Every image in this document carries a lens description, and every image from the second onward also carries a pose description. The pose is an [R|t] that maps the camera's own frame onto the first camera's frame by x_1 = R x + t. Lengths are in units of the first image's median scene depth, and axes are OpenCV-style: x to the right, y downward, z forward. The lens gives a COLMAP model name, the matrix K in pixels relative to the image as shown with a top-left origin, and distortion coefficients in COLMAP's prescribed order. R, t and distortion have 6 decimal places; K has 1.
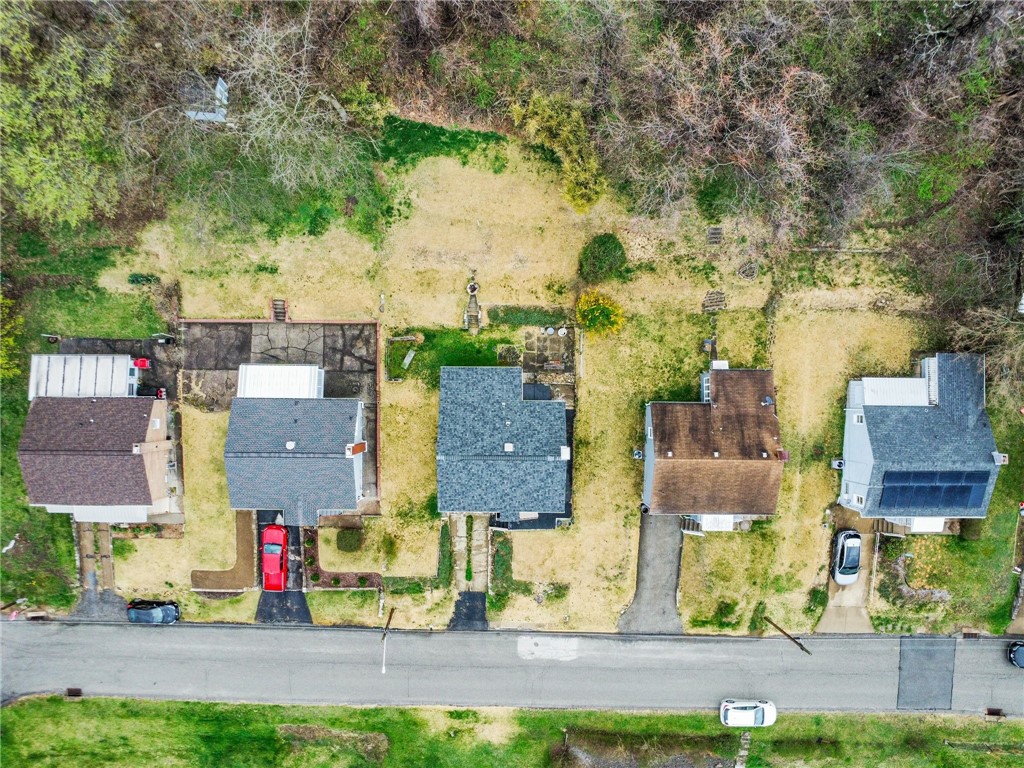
lens RADIAL K [[769.1, 0, 505.6], [0, 769.1, 350.7], [0, 0, 1]] dist [-0.016648, -0.009263]
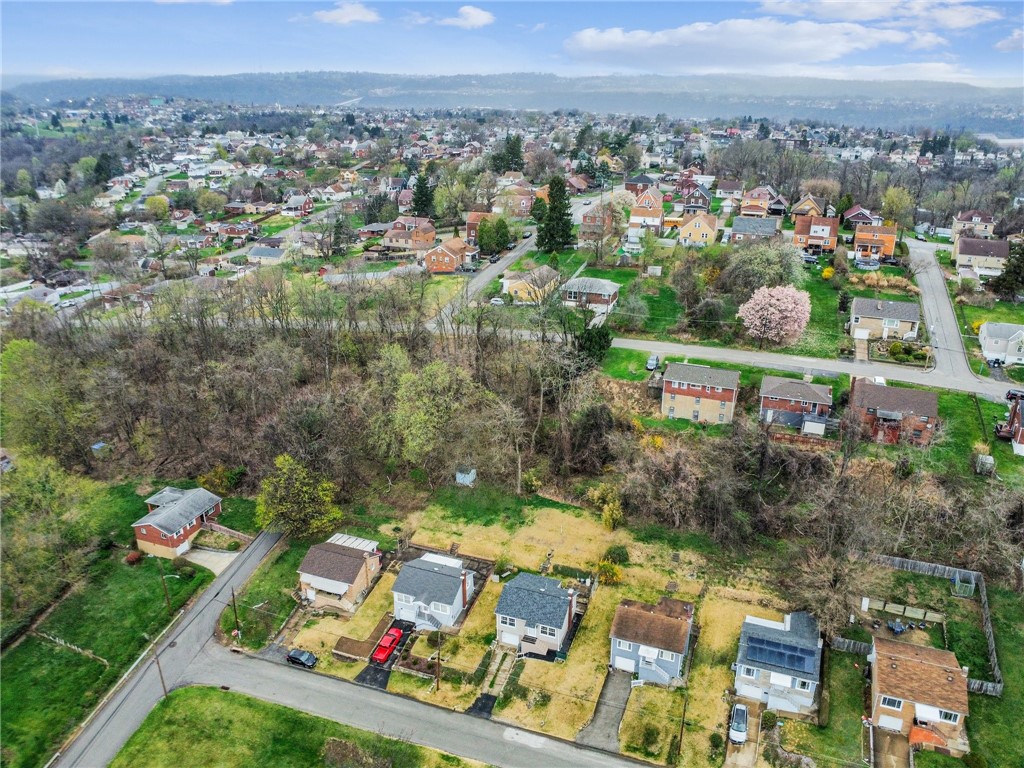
lens RADIAL K [[796.8, 0, 512.0], [0, 796.8, 384.0], [0, 0, 1]] dist [-0.007335, -0.003338]
pose [[0.940351, 0.114651, -0.320304, 0.447703], [-0.339560, 0.374260, -0.862918, 1.474523], [0.020942, 0.920209, 0.390867, -0.197617]]
